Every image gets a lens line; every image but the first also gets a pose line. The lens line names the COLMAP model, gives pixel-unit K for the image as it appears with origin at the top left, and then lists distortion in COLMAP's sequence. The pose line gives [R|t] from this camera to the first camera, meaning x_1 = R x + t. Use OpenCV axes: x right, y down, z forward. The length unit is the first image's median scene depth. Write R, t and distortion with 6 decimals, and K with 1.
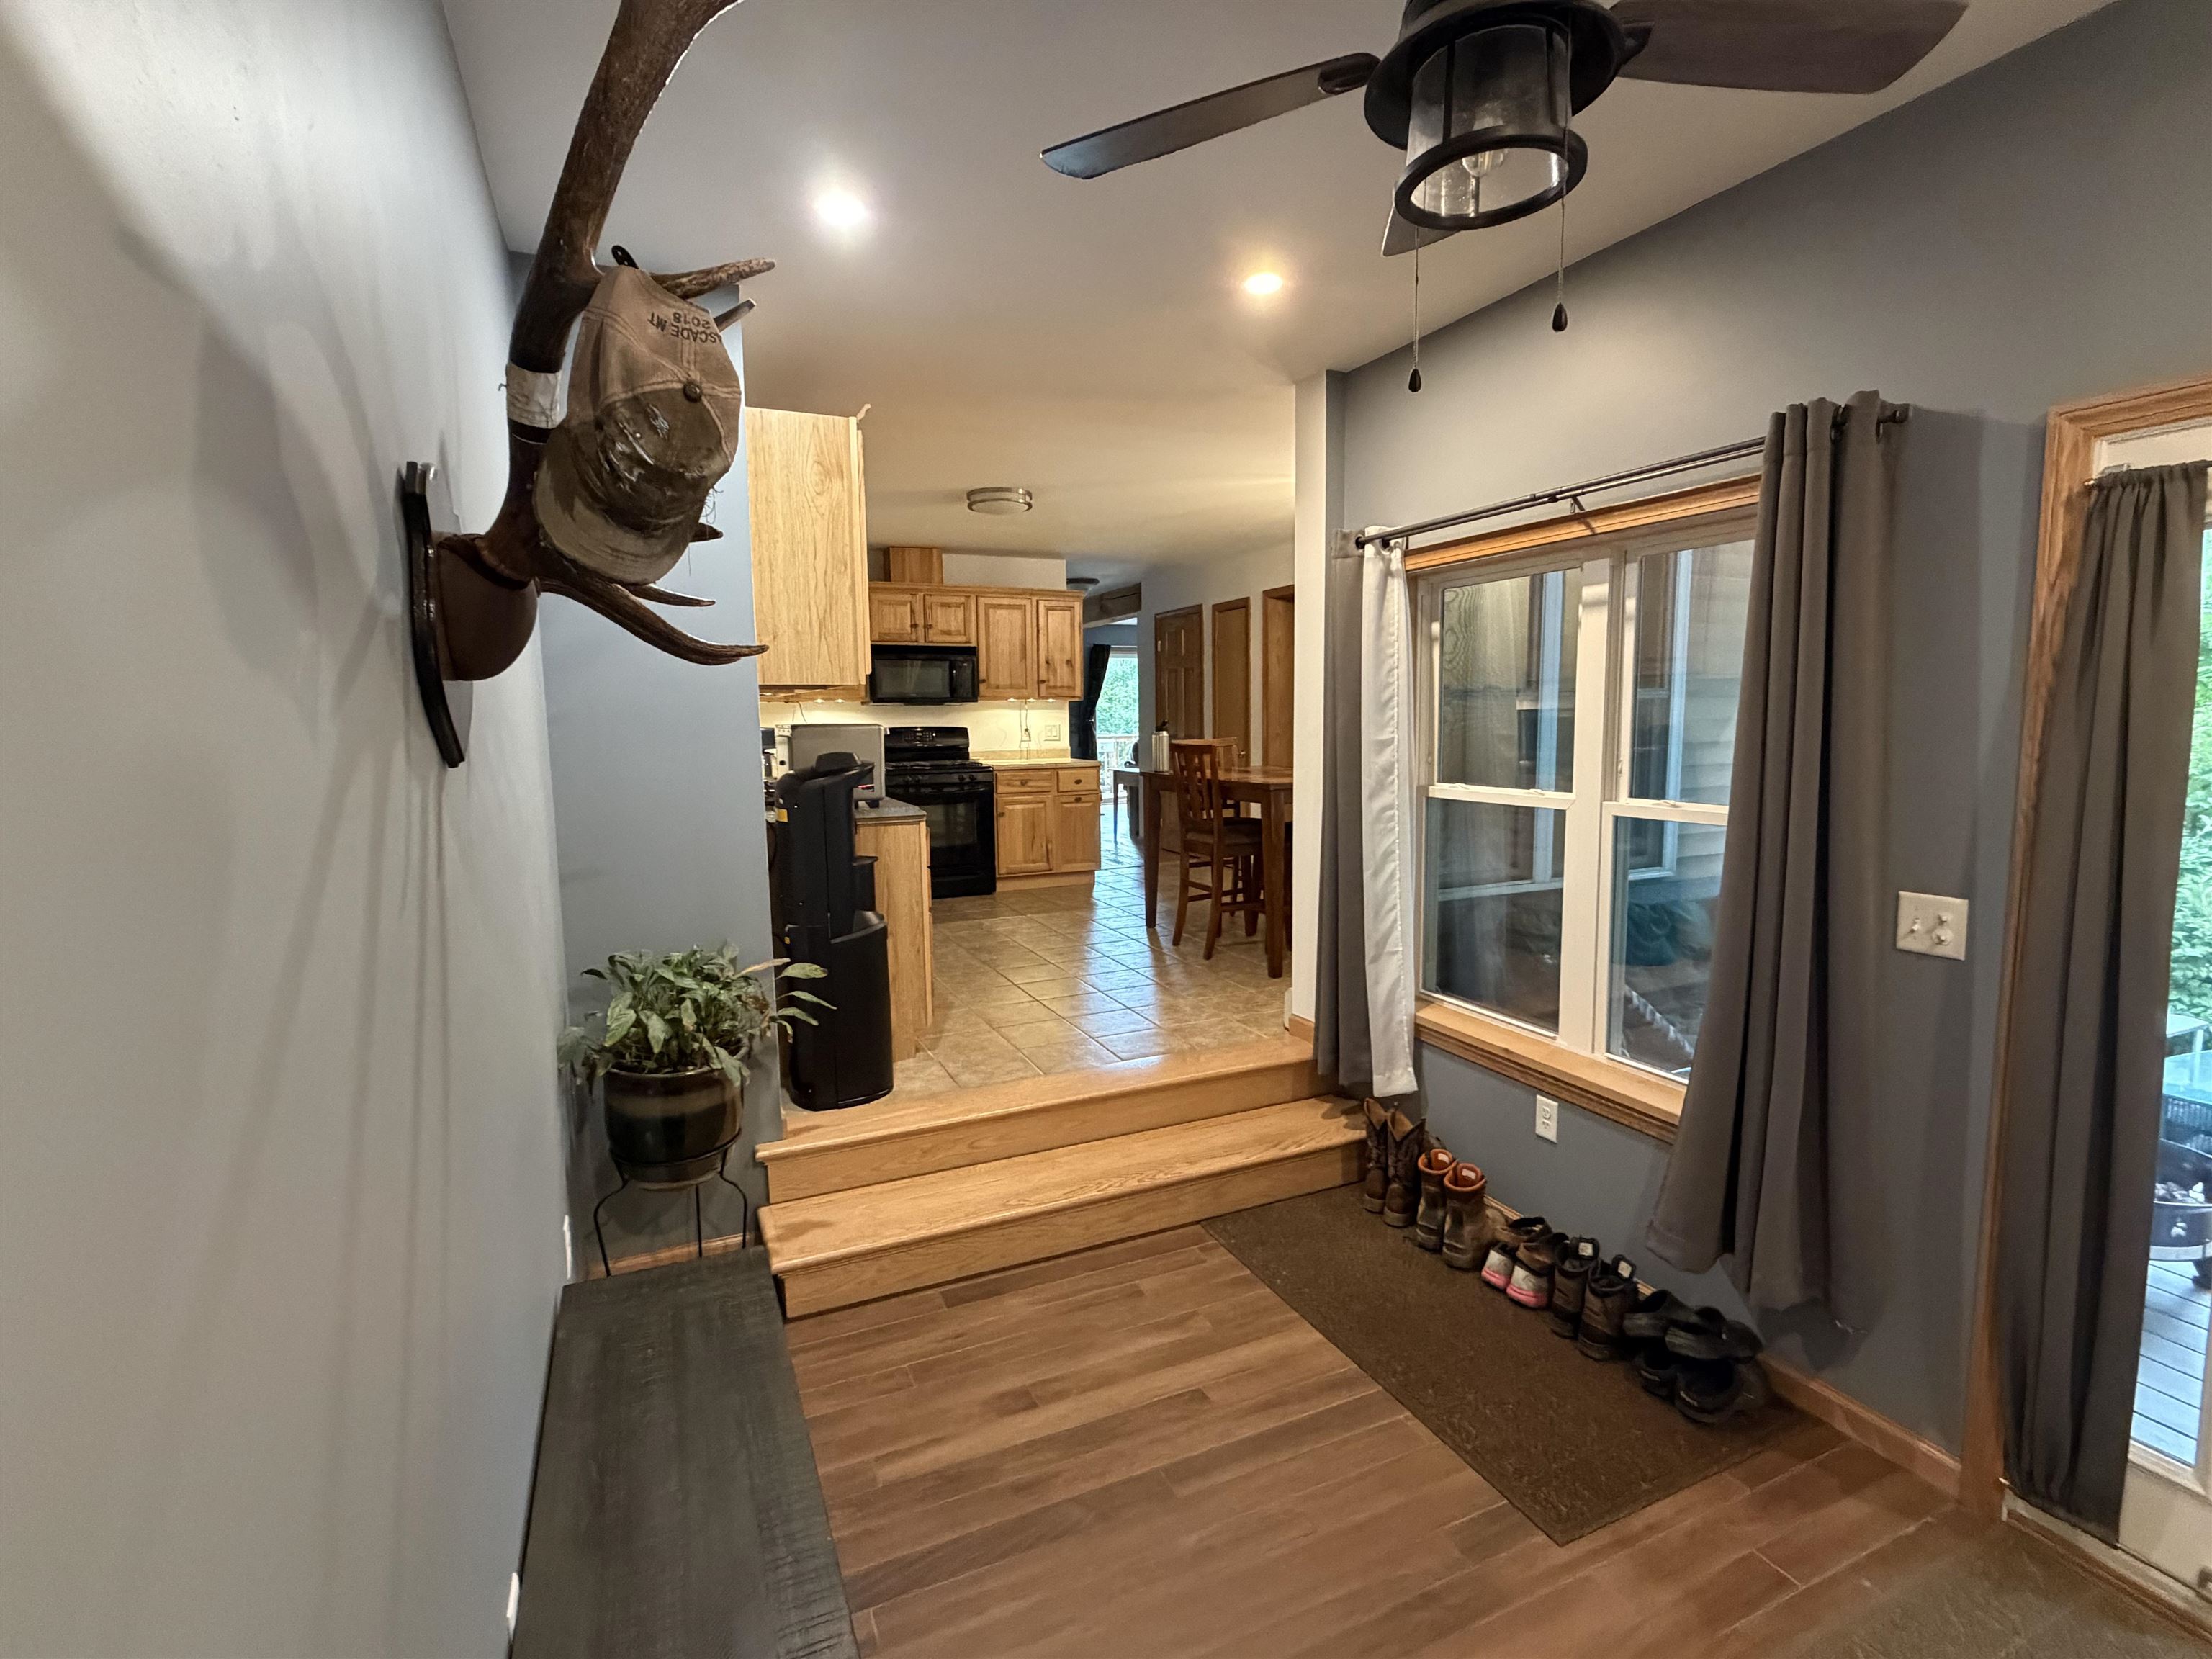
lens RADIAL K [[1038.8, 0, 1107.3], [0, 1038.8, 820.4], [0, 0, 1]] dist [-0.000569, -0.000005]
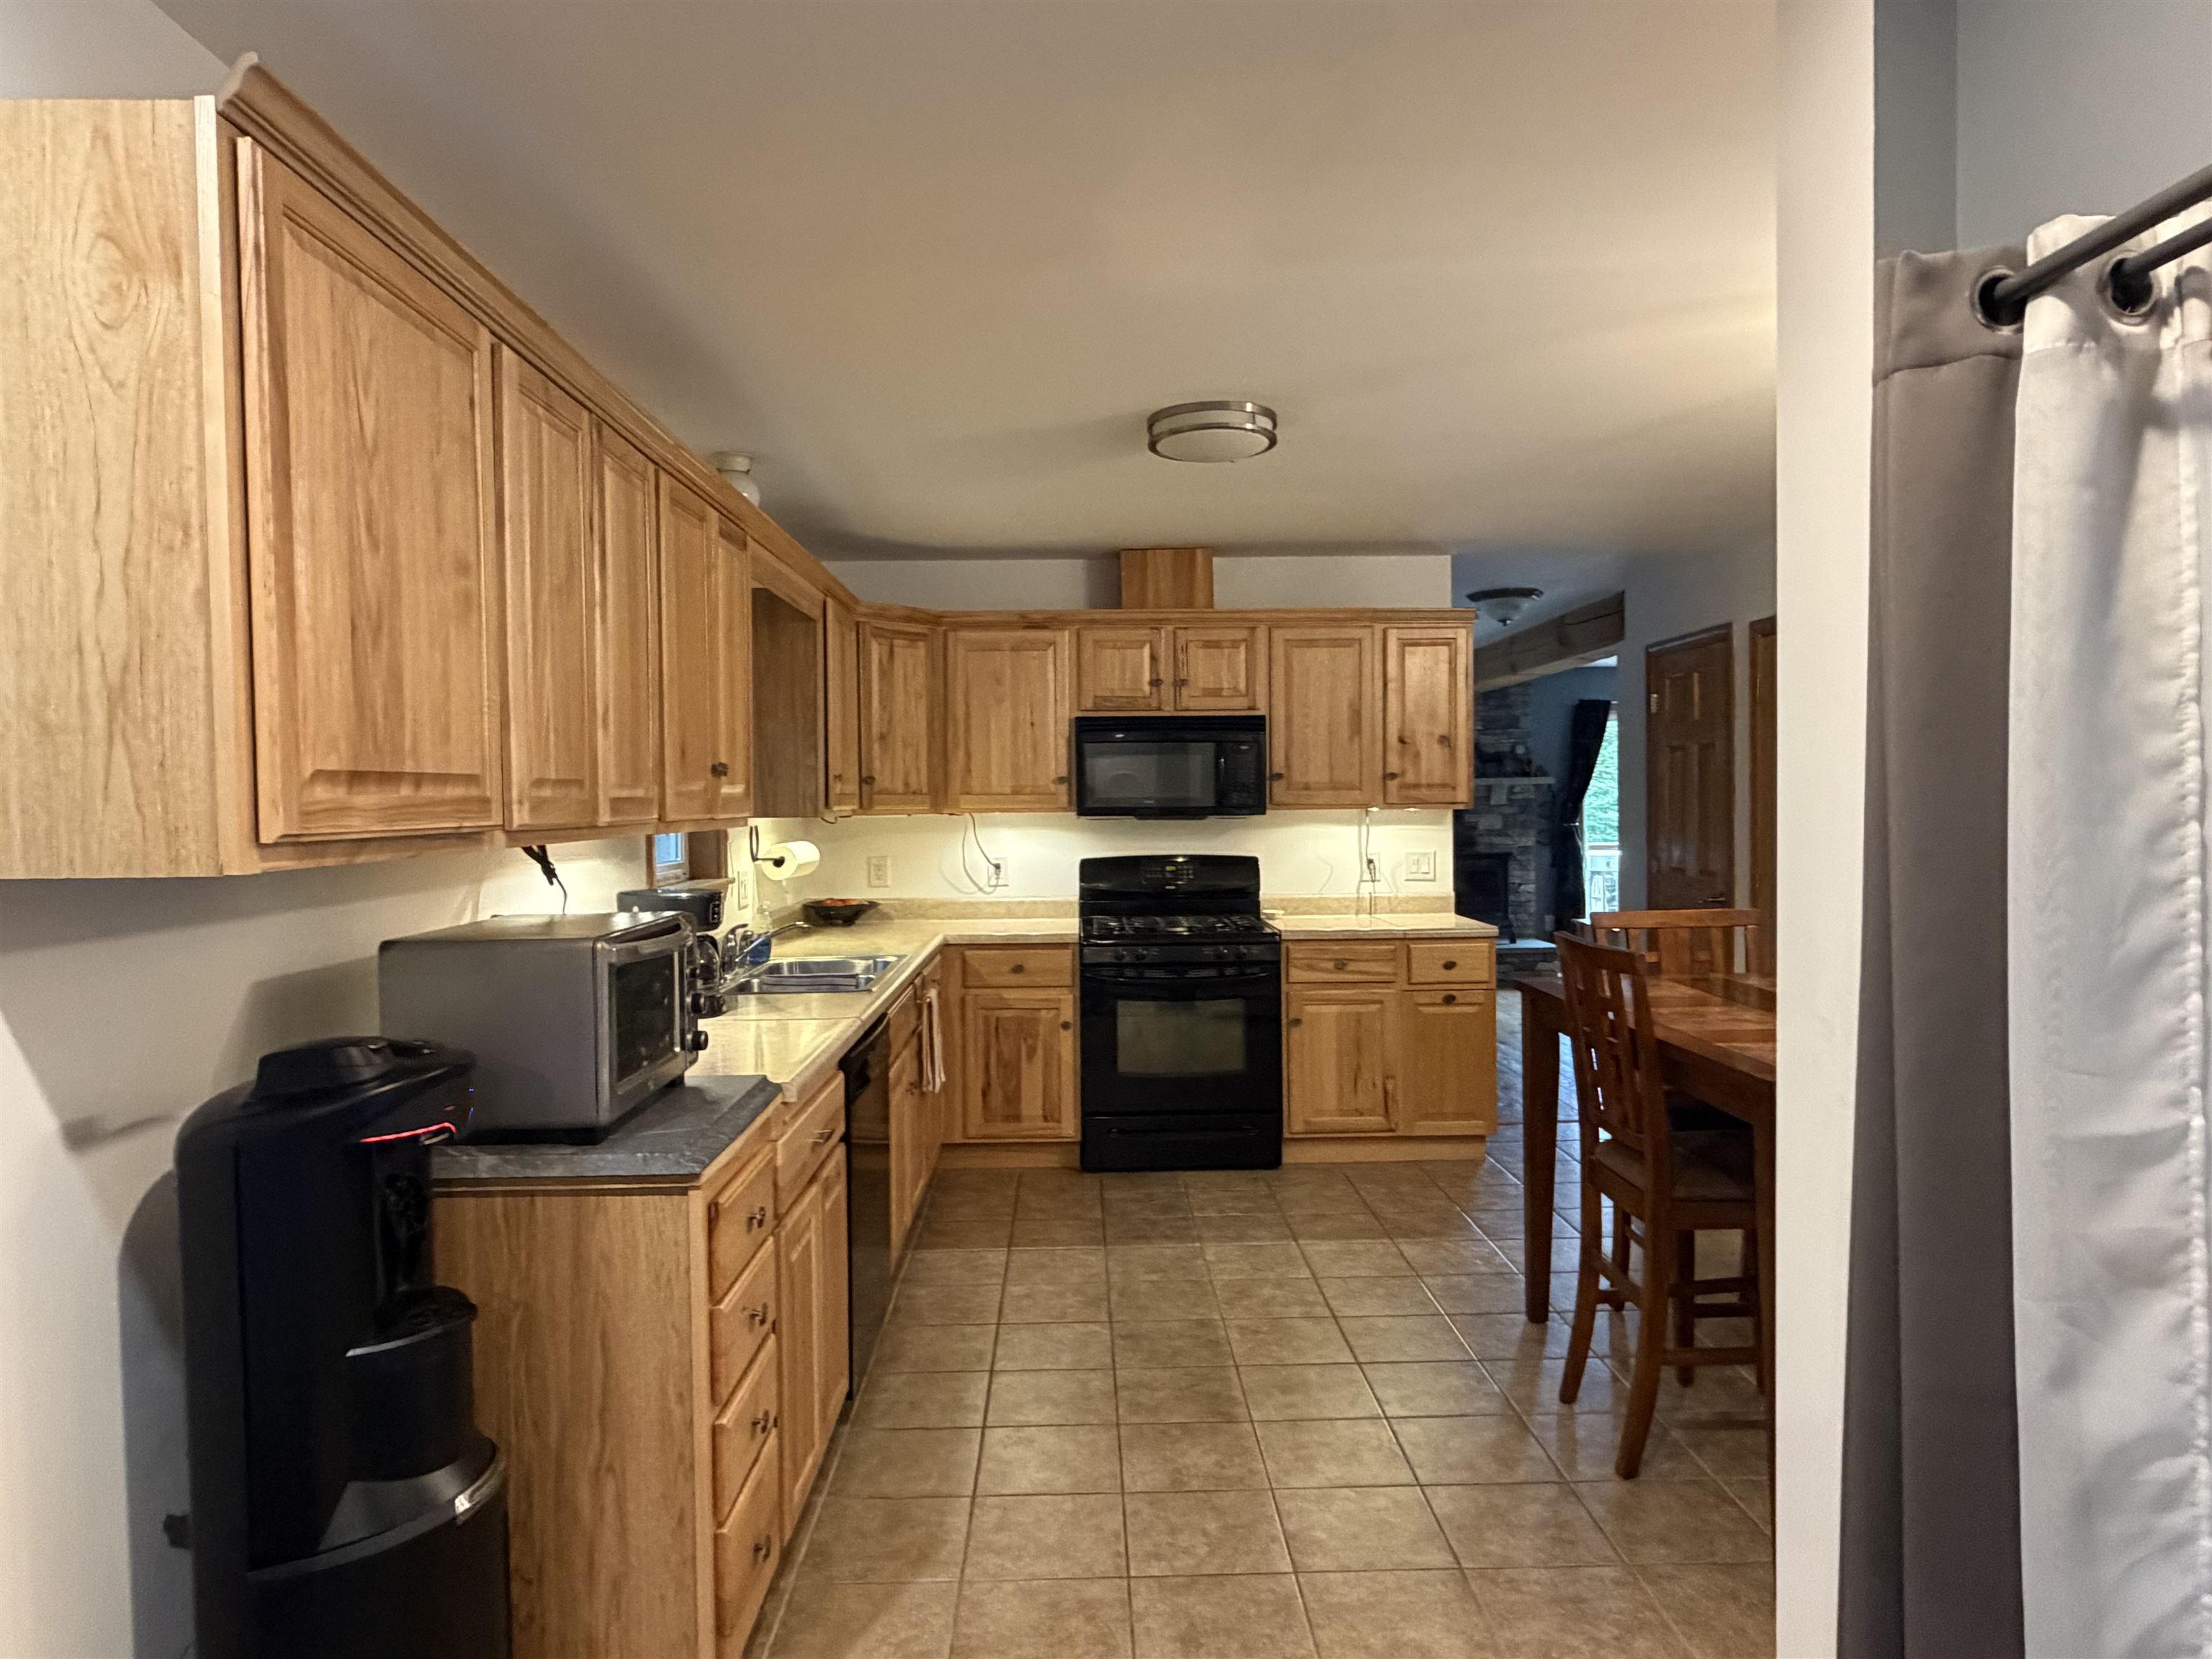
lens RADIAL K [[1360.5, 0, 1105.7], [0, 1360.5, 835.6], [0, 0, 1]] dist [-0.002919, -0.002174]
pose [[0.919603, 0.013144, -0.392630, 0.083185], [-0.040517, 0.997284, -0.061510, -0.054458], [0.390755, 0.072473, 0.917637, 0.299777]]
